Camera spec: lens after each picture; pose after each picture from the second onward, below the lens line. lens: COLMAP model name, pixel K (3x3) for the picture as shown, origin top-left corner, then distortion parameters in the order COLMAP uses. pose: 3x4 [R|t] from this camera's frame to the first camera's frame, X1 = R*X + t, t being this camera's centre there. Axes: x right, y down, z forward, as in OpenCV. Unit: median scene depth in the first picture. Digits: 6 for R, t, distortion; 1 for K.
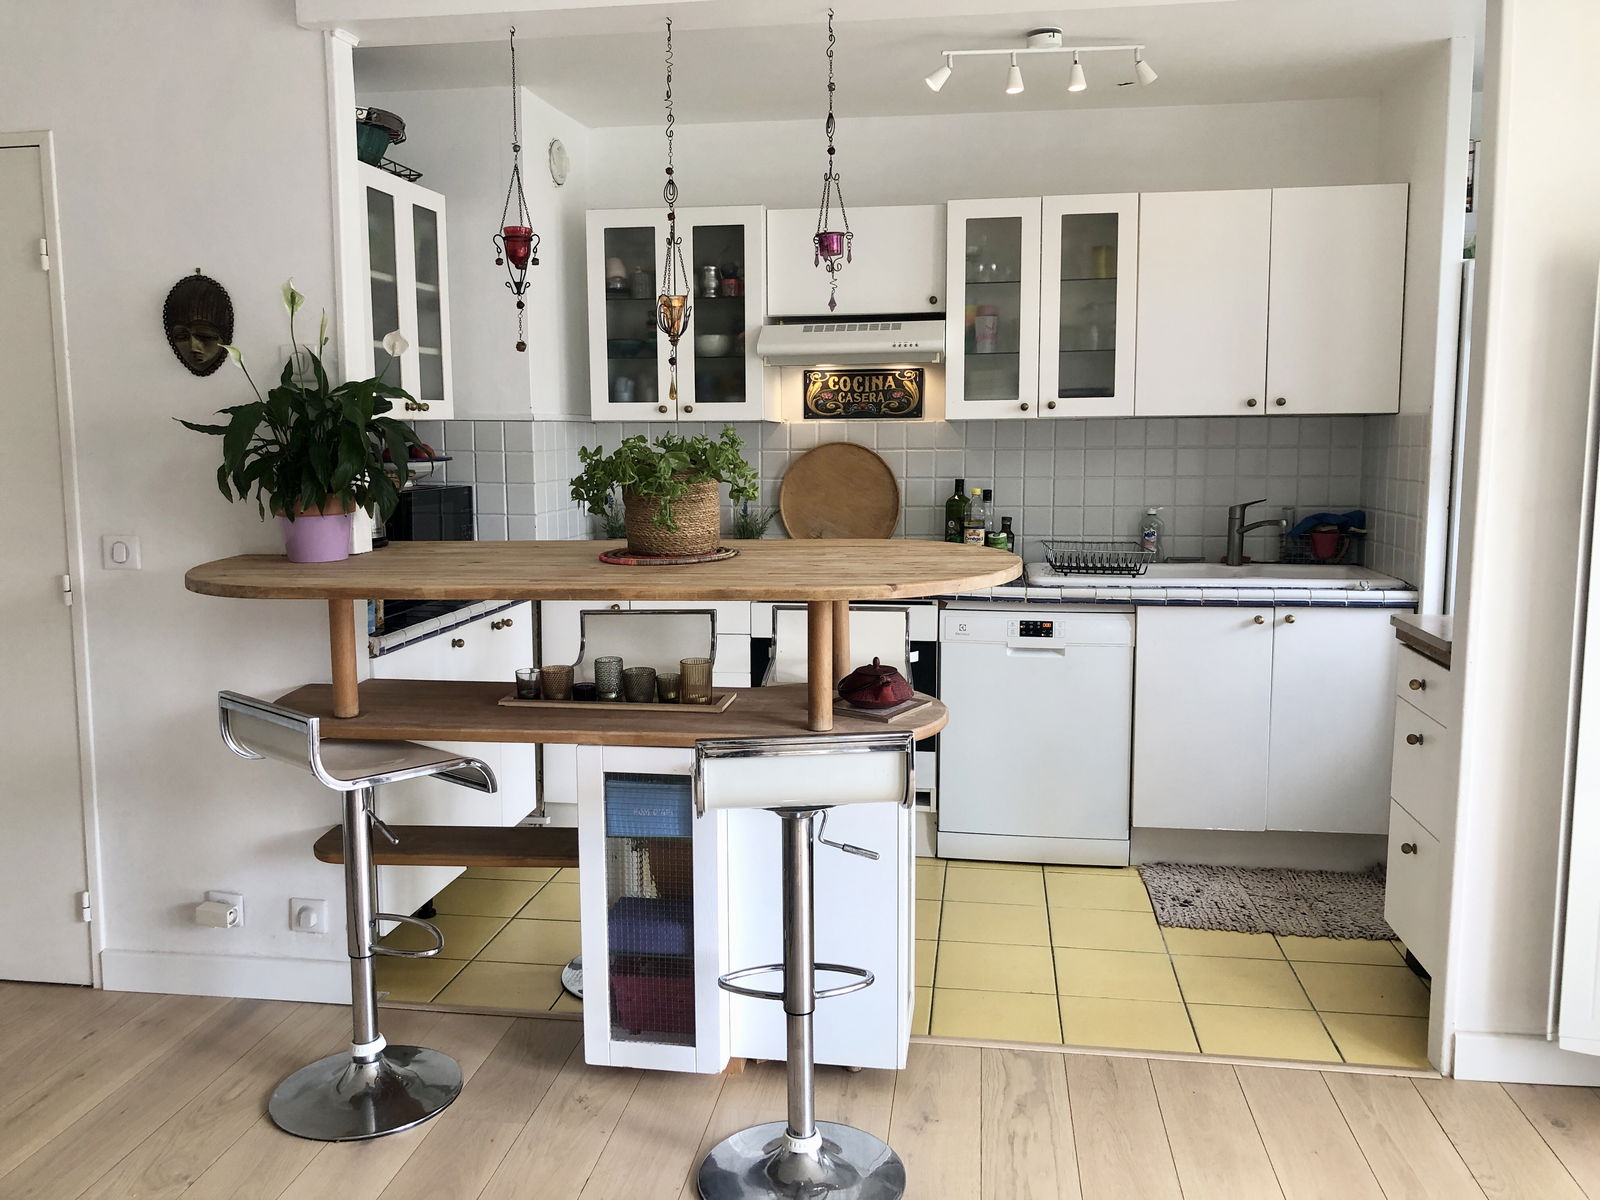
lens RADIAL K [[1311.9, 0, 797.6], [0, 1311.9, 593.5], [0, 0, 1]] dist [0.022597, -0.014365]
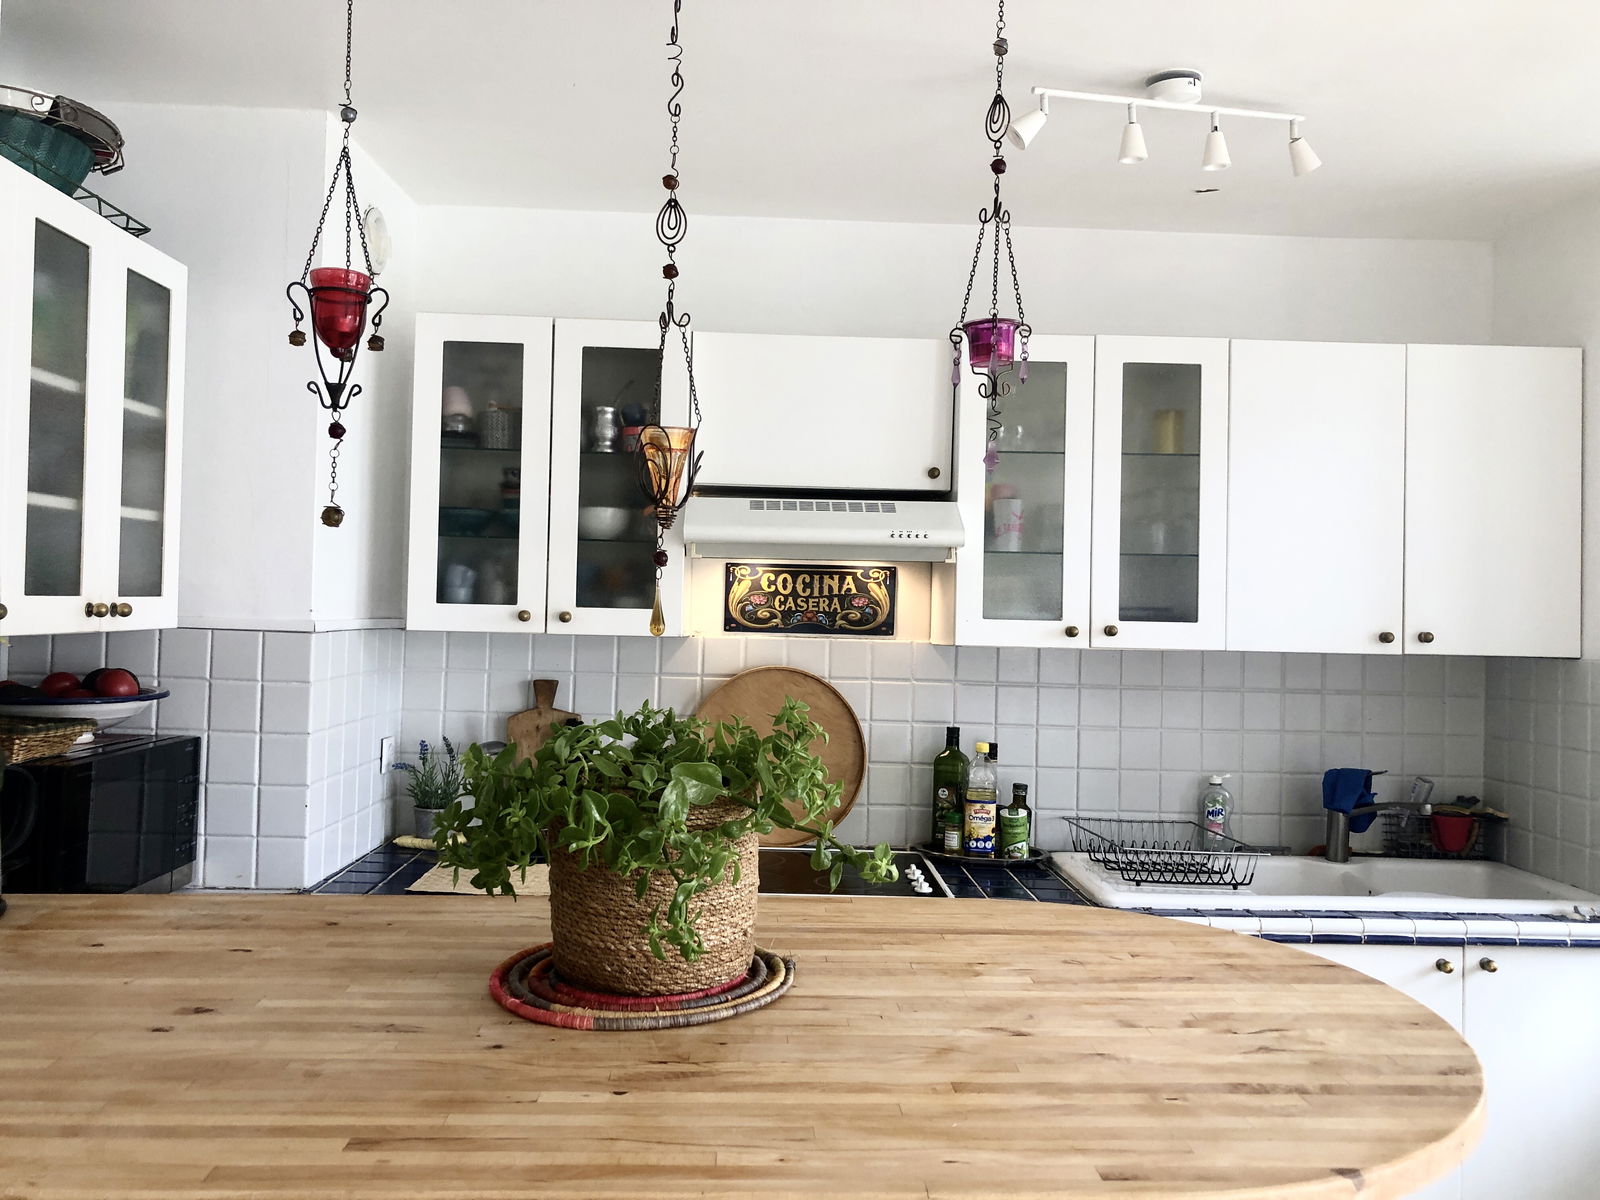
lens RADIAL K [[1311.9, 0, 792.4], [0, 1311.9, 596.6], [0, 0, 1]] dist [0.022597, -0.014365]
pose [[0.983683, 0.032692, 0.176917, -0.091459], [-0.009297, 0.991275, -0.131484, -0.069089], [-0.179672, 0.127694, 0.975404, 0.358603]]
